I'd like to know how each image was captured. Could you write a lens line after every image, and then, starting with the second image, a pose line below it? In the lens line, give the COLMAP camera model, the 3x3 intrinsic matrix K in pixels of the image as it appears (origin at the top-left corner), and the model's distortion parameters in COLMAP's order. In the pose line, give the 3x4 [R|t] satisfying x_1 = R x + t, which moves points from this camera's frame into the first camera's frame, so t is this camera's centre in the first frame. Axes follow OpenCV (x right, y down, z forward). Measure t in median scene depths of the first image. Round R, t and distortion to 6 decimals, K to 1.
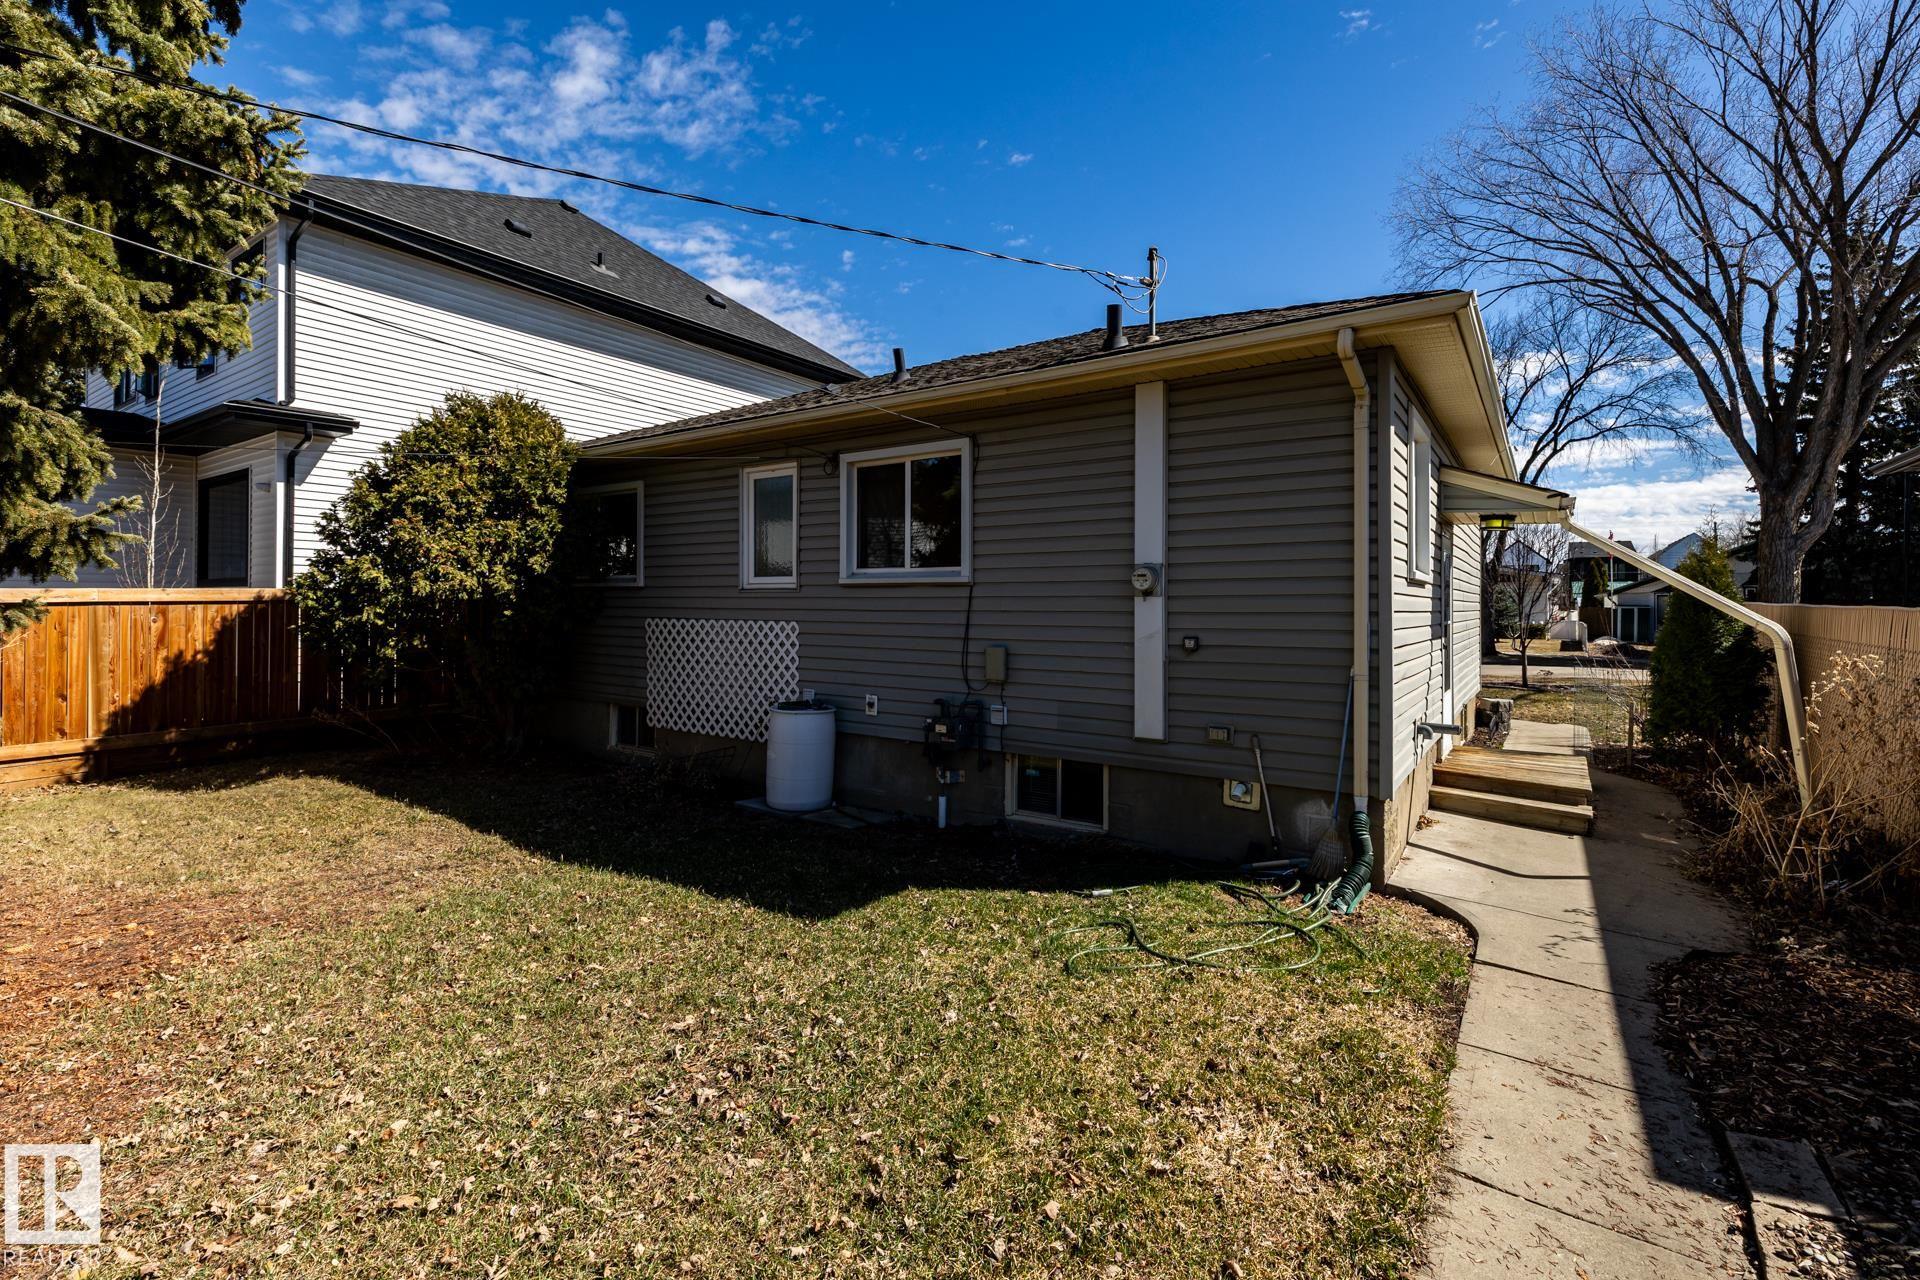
lens RADIAL K [[822.2, 0, 991.3], [0, 822.2, 604.4], [0, 0, 1]] dist [0.004541, 0.000095]
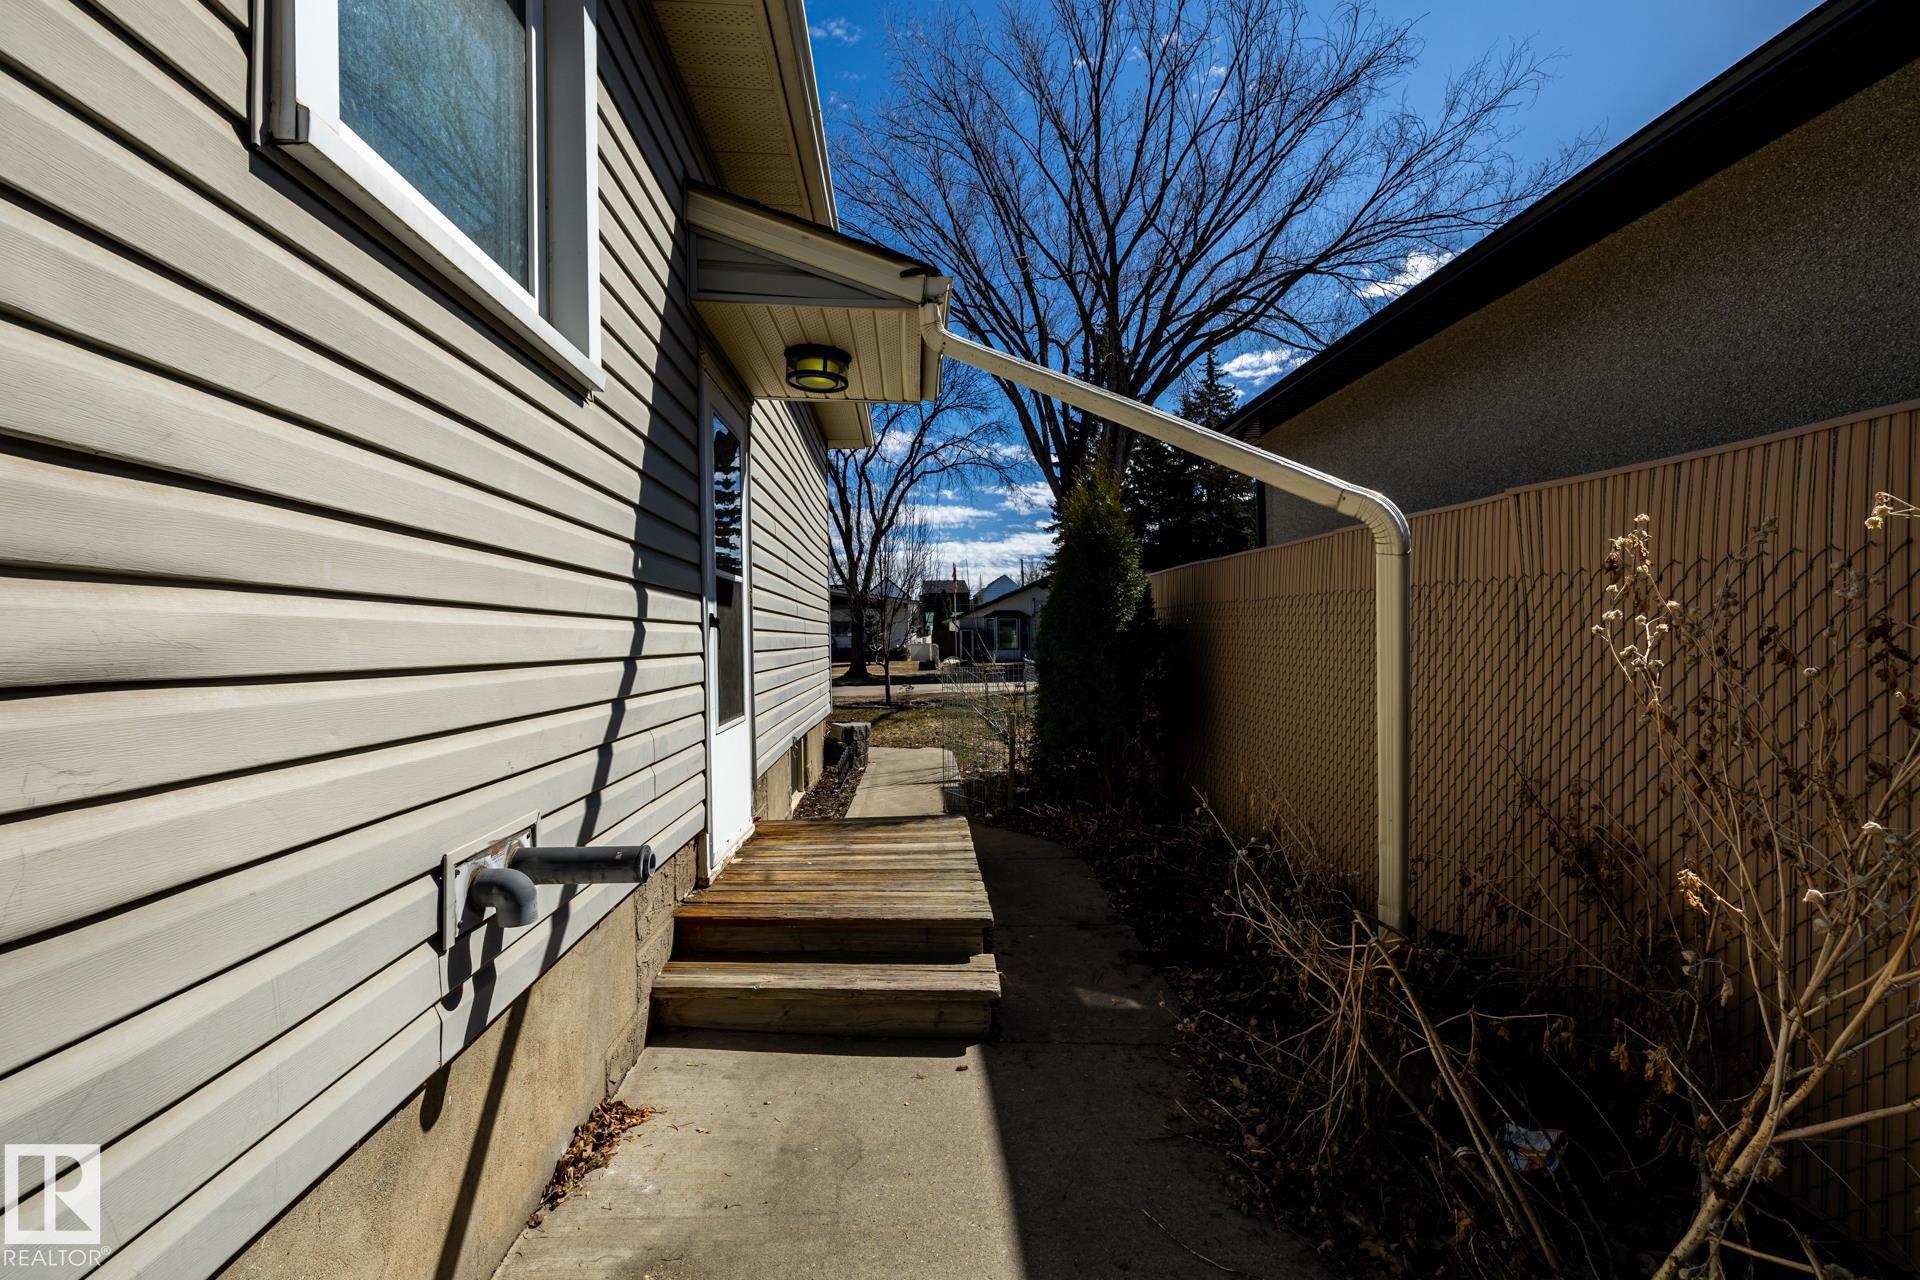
lens RADIAL K [[822.2, 0, 960.7], [0, 822.2, 640.8], [0, 0, 1]] dist [0.004541, 0.000095]
pose [[0.790913, -0.013090, 0.611788, 0.138469], [0.013840, 0.999898, 0.003501, 0.023016], [-0.611772, 0.005698, 0.791014, 0.205476]]
